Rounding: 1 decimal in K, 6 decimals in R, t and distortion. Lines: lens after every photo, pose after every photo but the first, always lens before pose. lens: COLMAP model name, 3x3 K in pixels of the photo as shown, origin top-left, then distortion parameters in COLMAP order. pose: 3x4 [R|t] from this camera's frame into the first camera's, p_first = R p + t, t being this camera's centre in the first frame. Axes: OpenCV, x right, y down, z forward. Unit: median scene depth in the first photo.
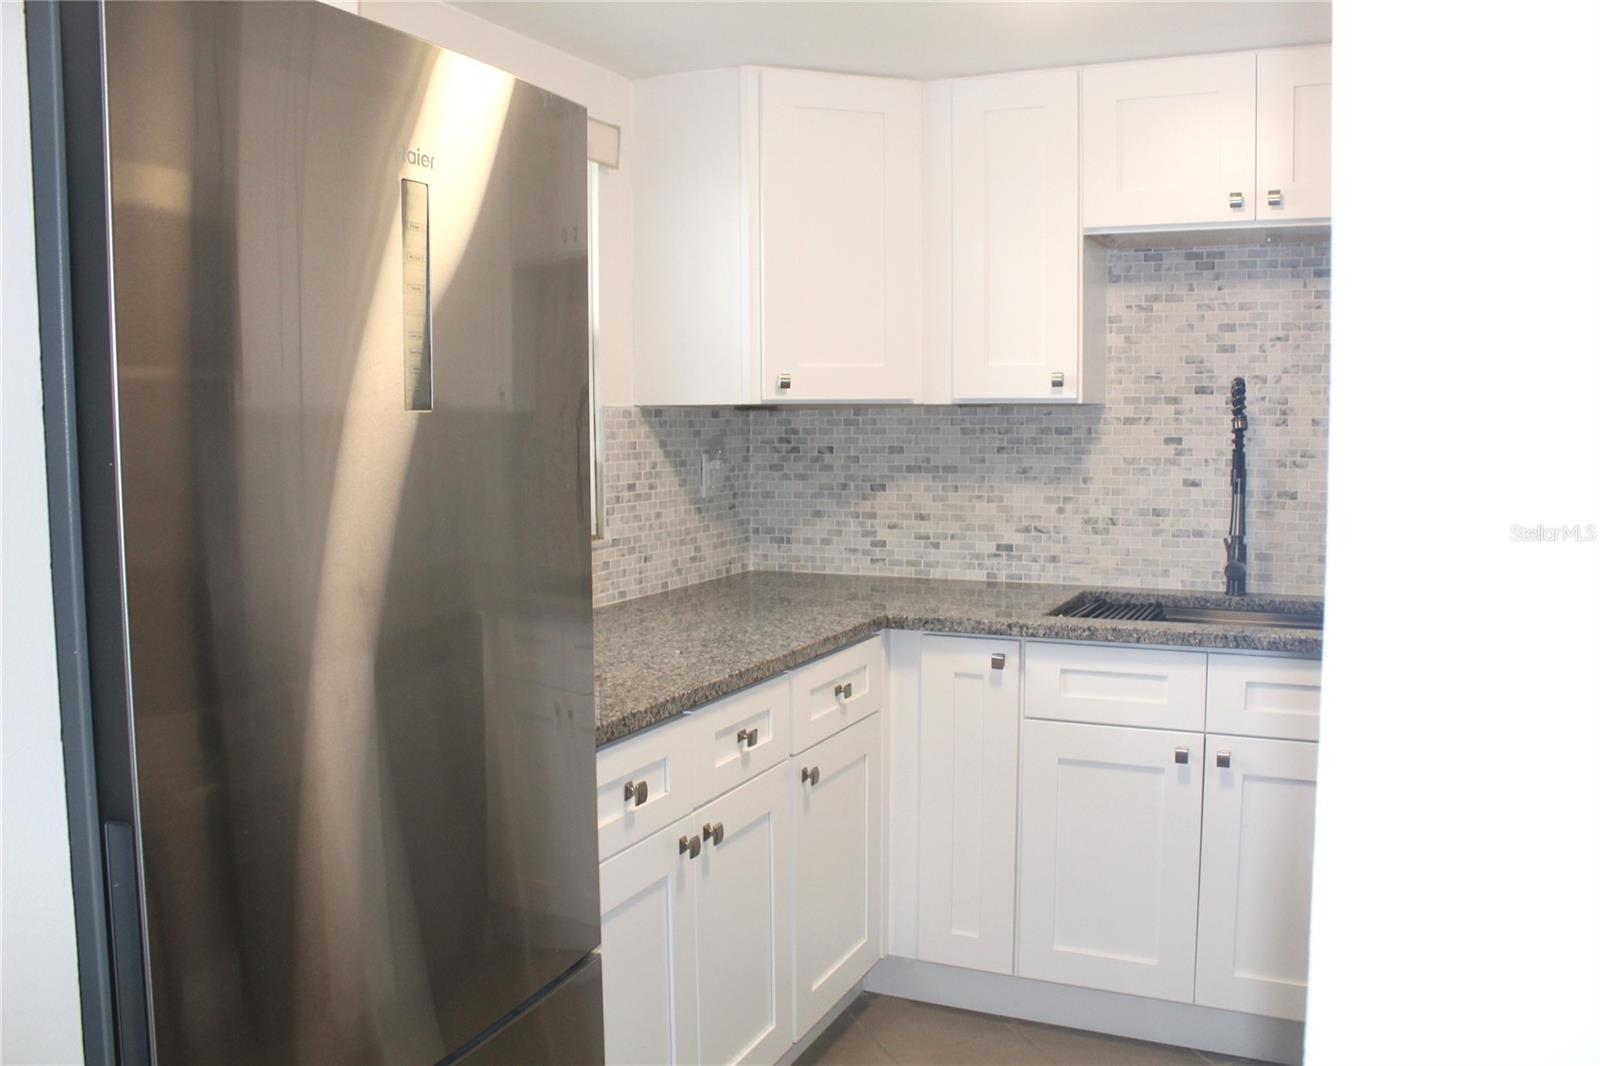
lens RADIAL K [[1350.2, 0, 795.9], [0, 1350.2, 535.3], [0, 0, 1]] dist [-0.143236, 0.025924]
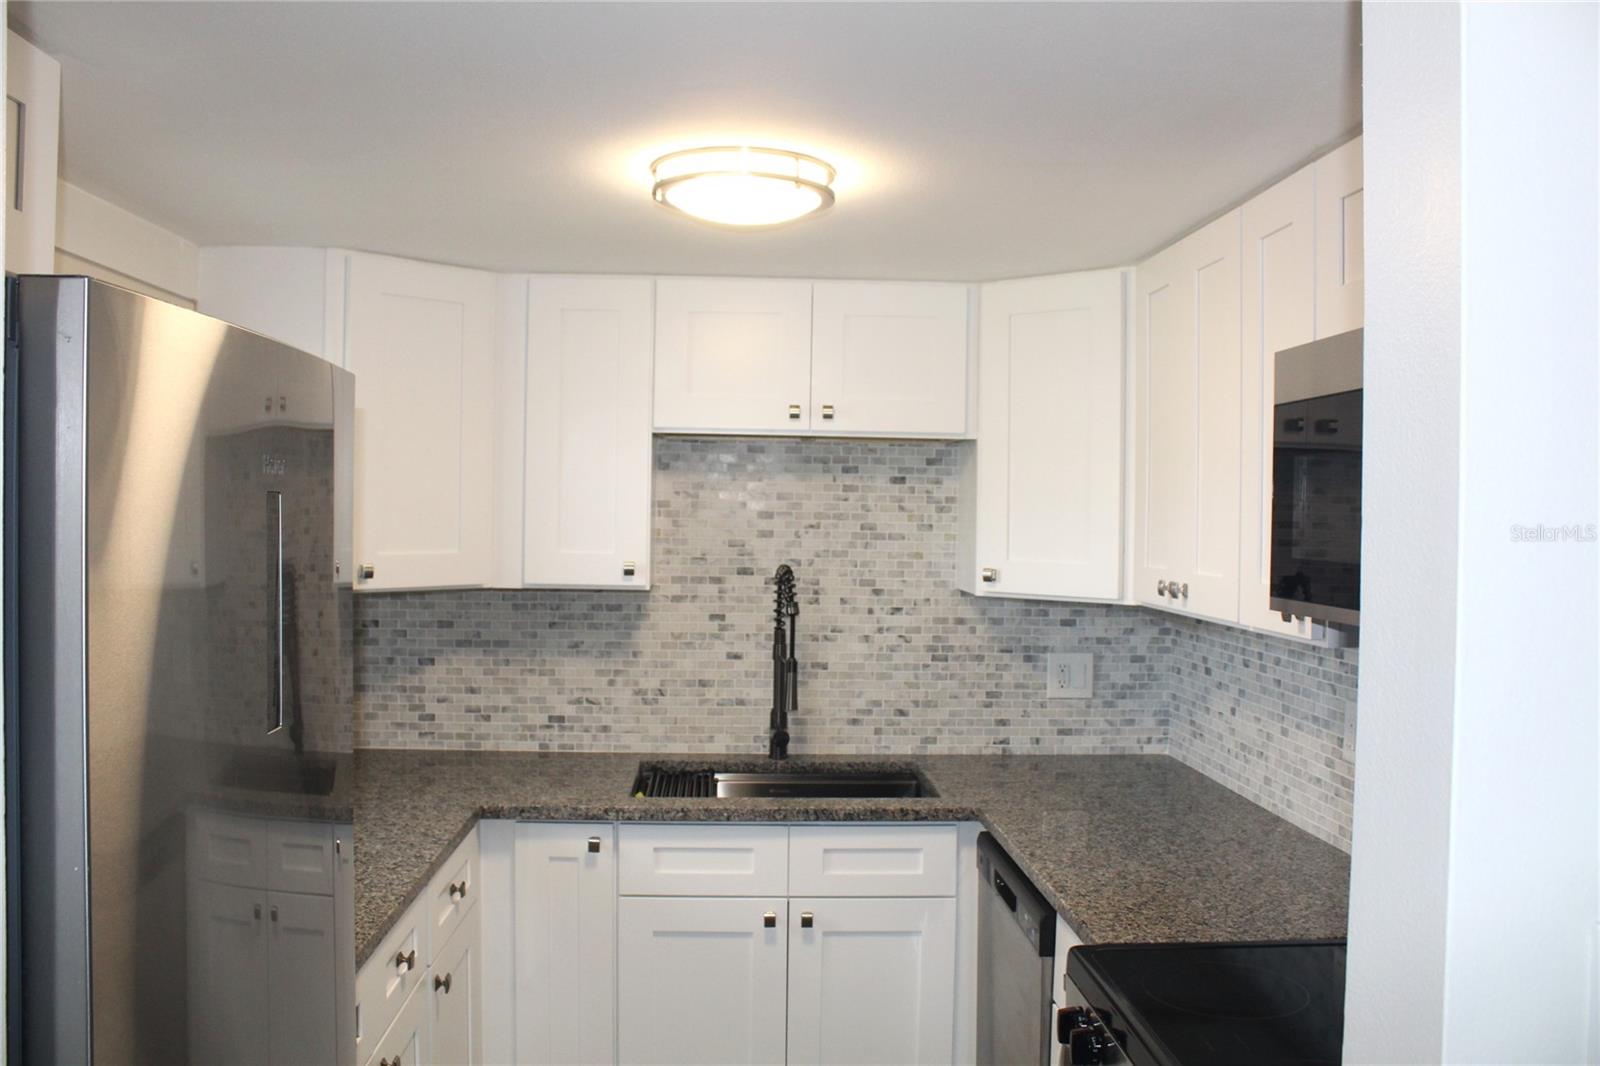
lens RADIAL K [[1350.2, 0, 794.8], [0, 1350.2, 533.8], [0, 0, 1]] dist [-0.143236, 0.025924]
pose [[0.887351, 0.007867, 0.461027, -0.173443], [0.020362, 0.998210, -0.056226, -0.077738], [-0.460644, 0.059280, 0.885603, -0.007033]]
